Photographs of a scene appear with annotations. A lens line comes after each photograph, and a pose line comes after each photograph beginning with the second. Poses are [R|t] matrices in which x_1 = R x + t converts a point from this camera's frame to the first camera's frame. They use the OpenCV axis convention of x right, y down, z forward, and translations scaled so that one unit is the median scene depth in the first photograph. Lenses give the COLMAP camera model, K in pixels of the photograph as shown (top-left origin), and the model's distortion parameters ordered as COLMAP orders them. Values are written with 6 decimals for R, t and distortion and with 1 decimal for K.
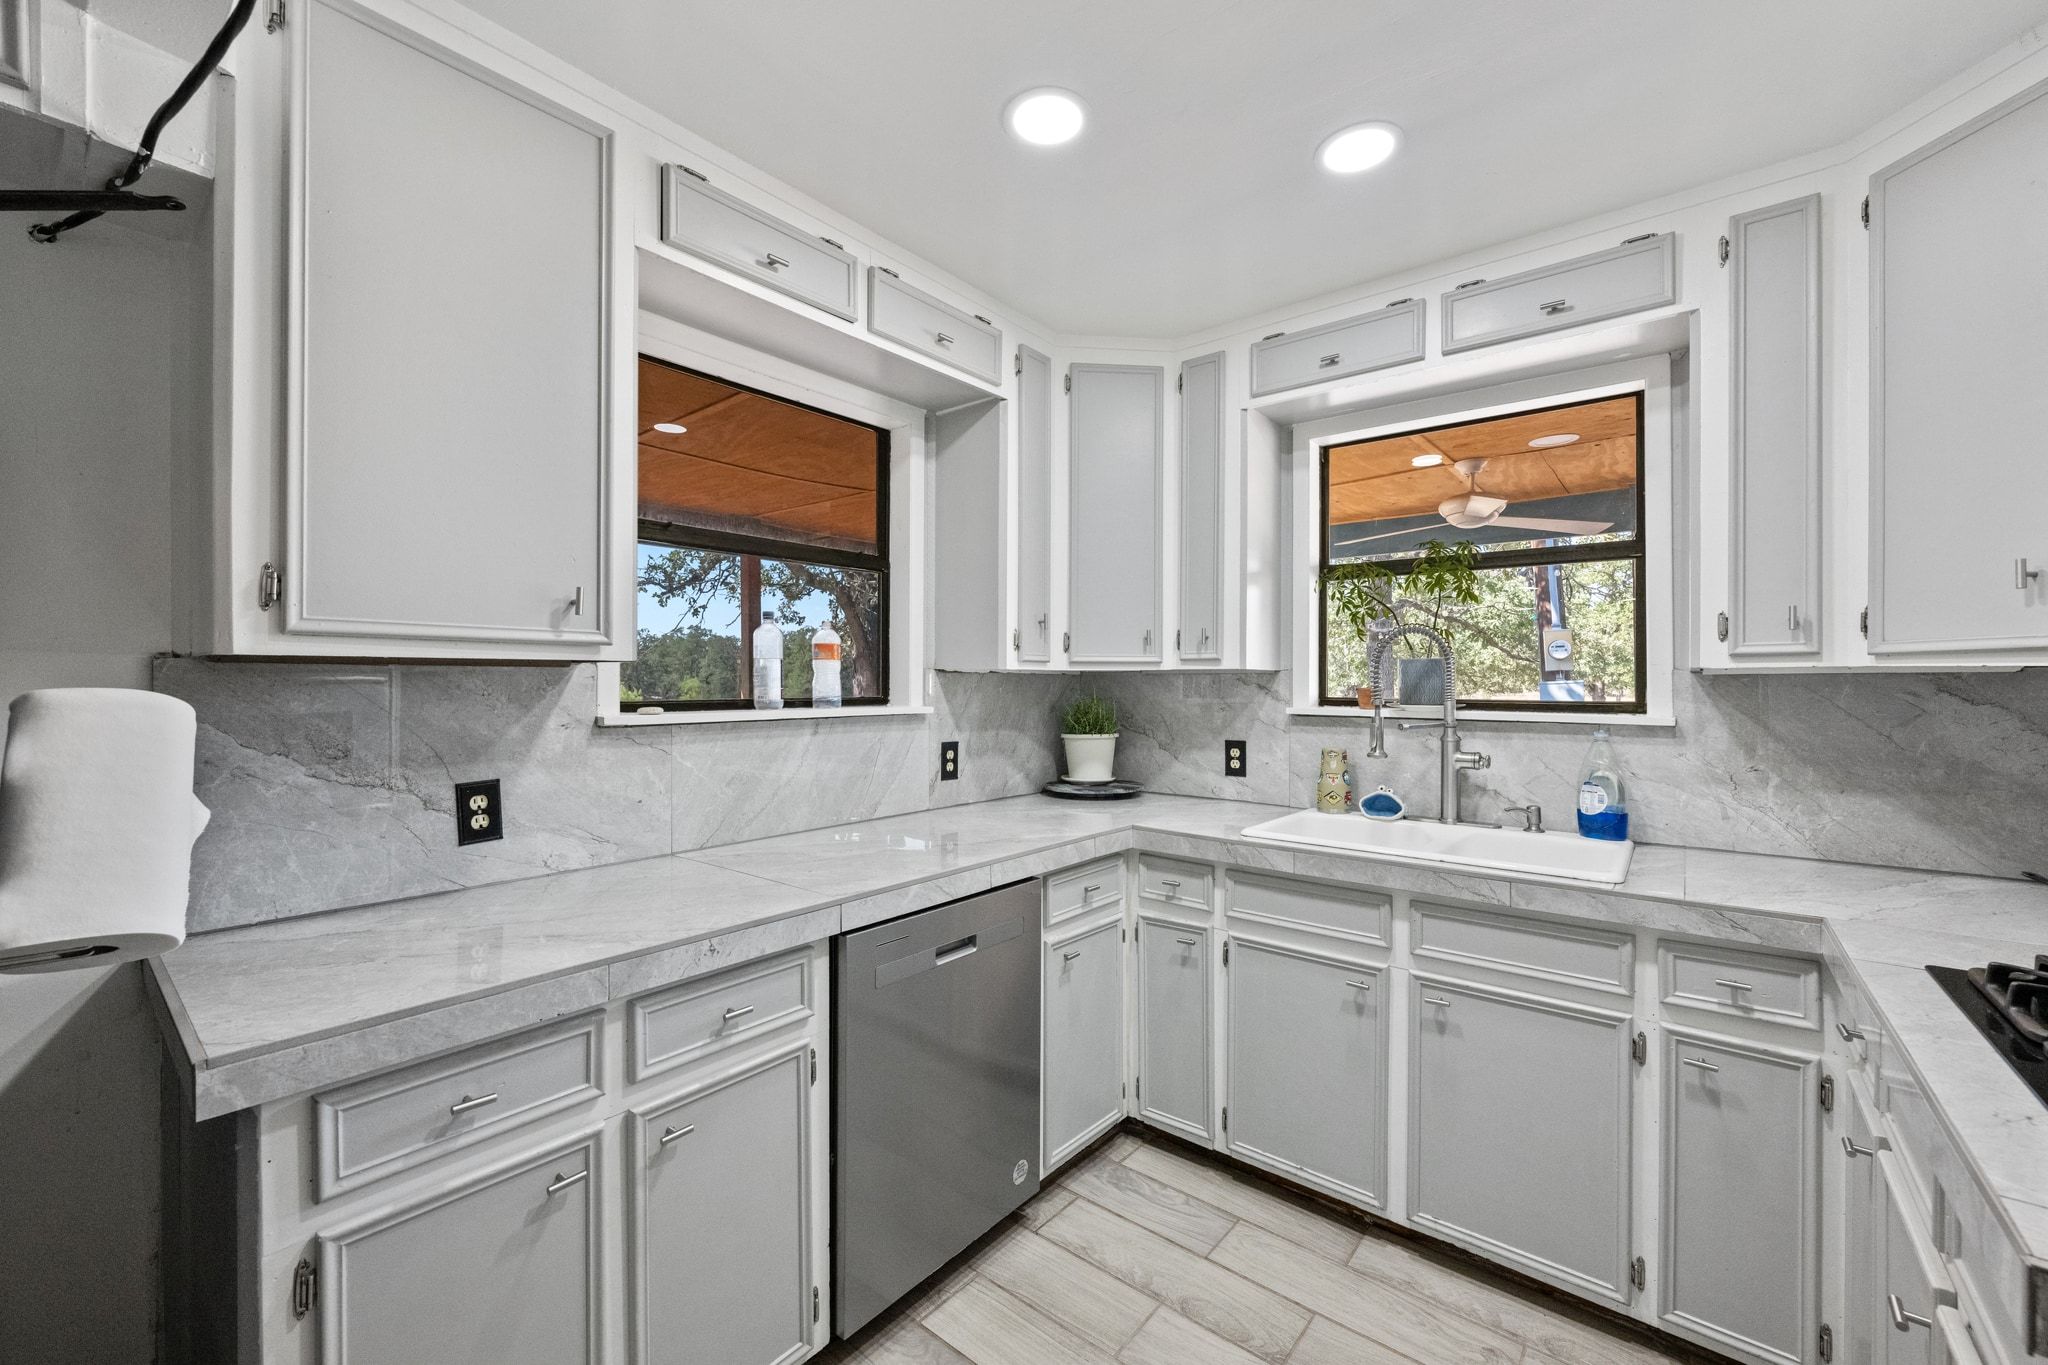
lens RADIAL K [[812.8, 0, 1025.4], [0, 812.8, 681.2], [0, 0, 1]] dist [-0.002517, 0.000046]
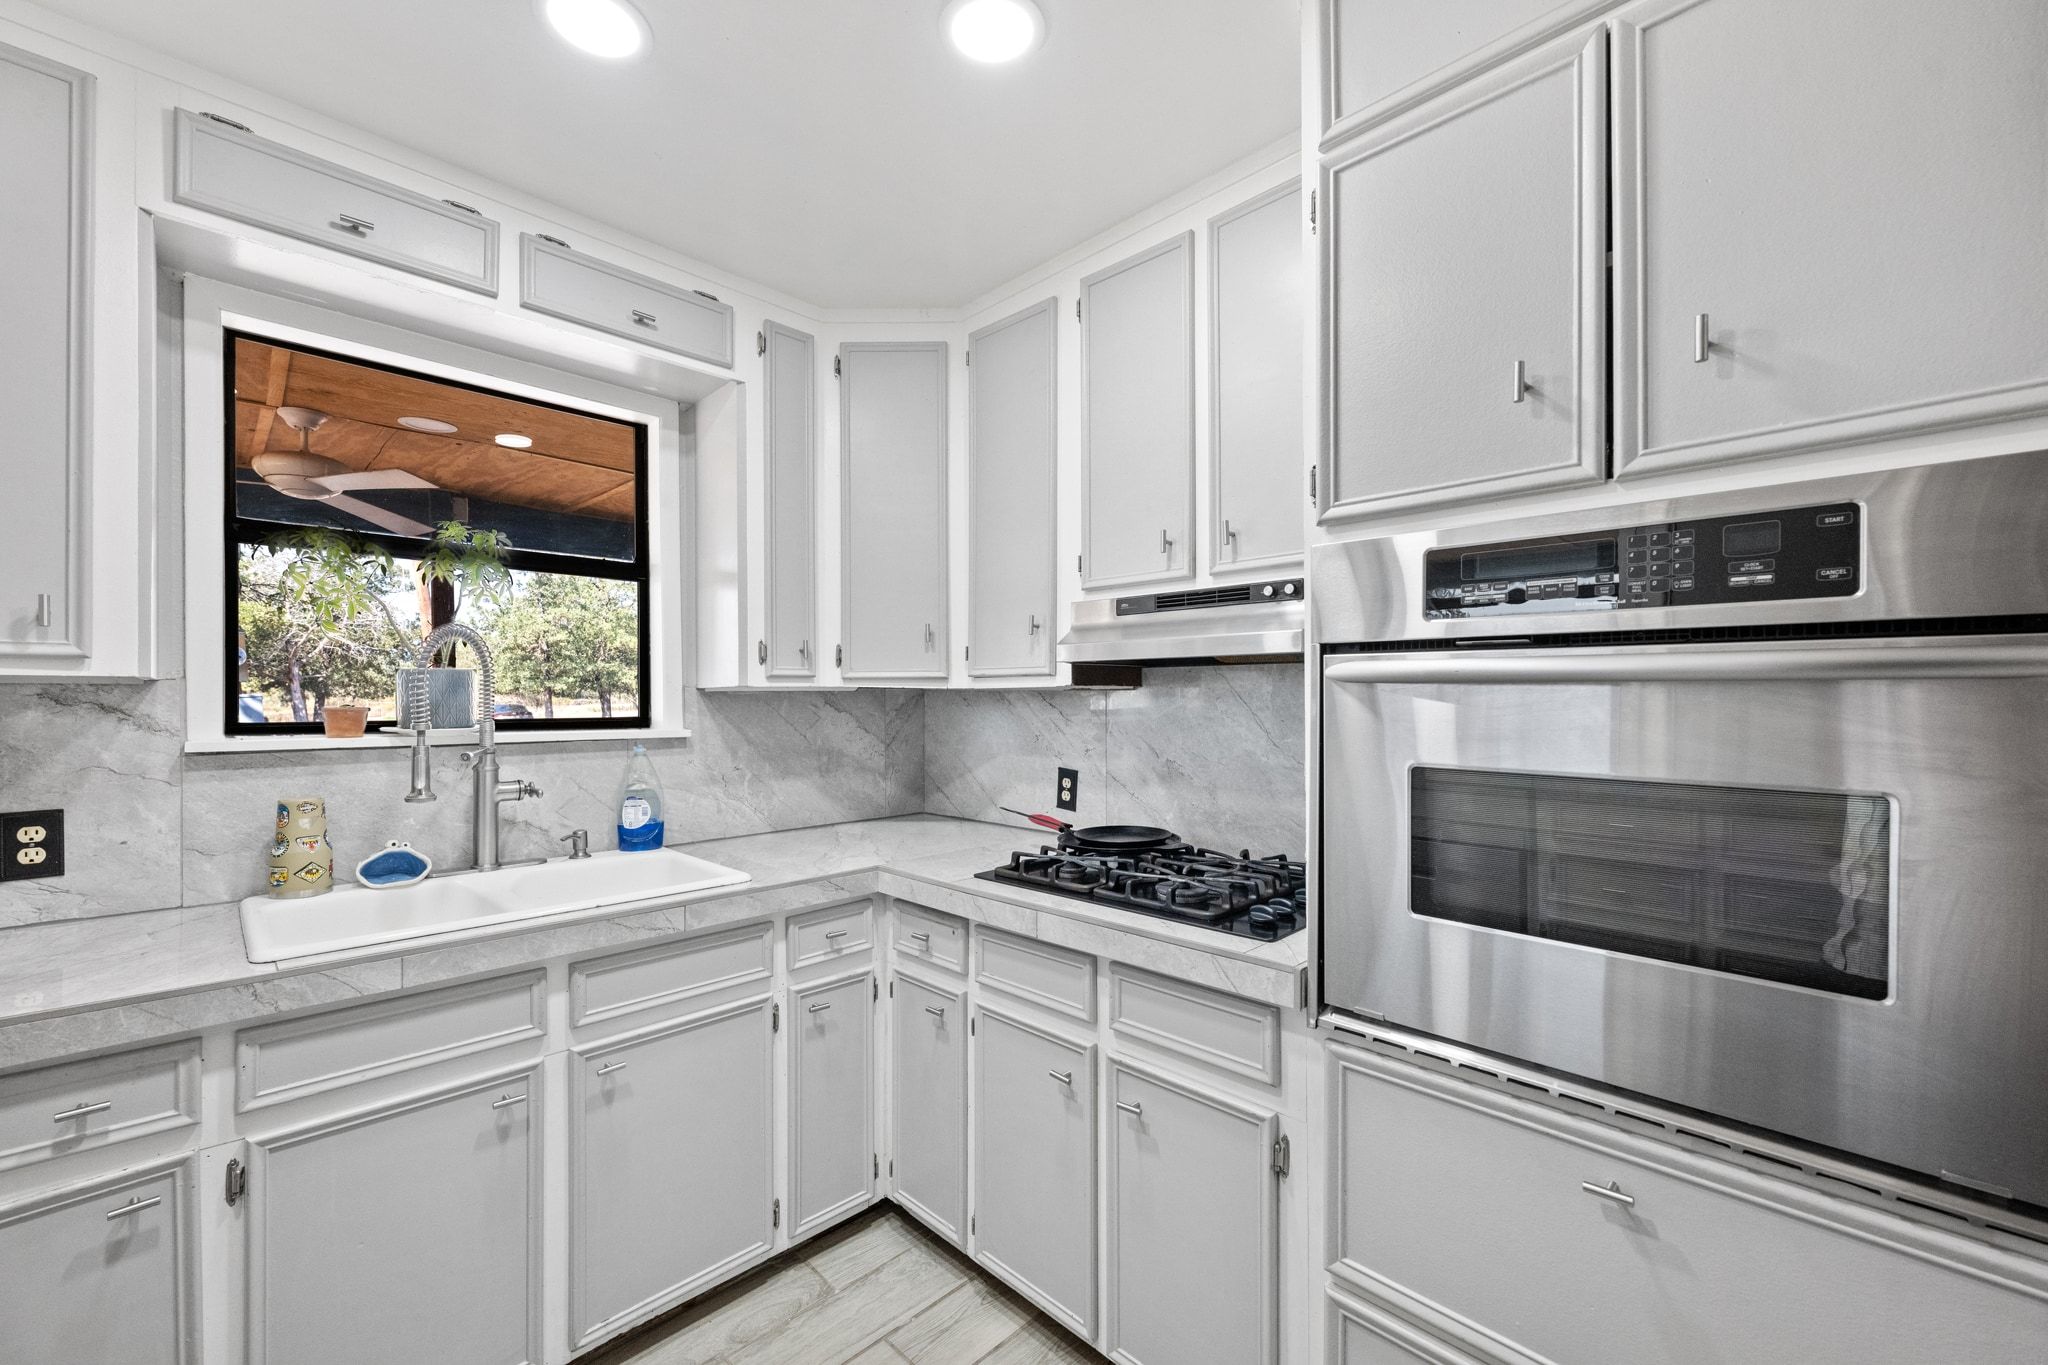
lens RADIAL K [[812.8, 0, 1026.7], [0, 812.8, 696.0], [0, 0, 1]] dist [-0.002517, 0.000046]
pose [[0.095244, -0.001715, 0.995452, -0.270604], [-0.001268, 0.999997, 0.001844, -0.004122], [-0.995453, -0.001438, 0.095241, 0.413555]]
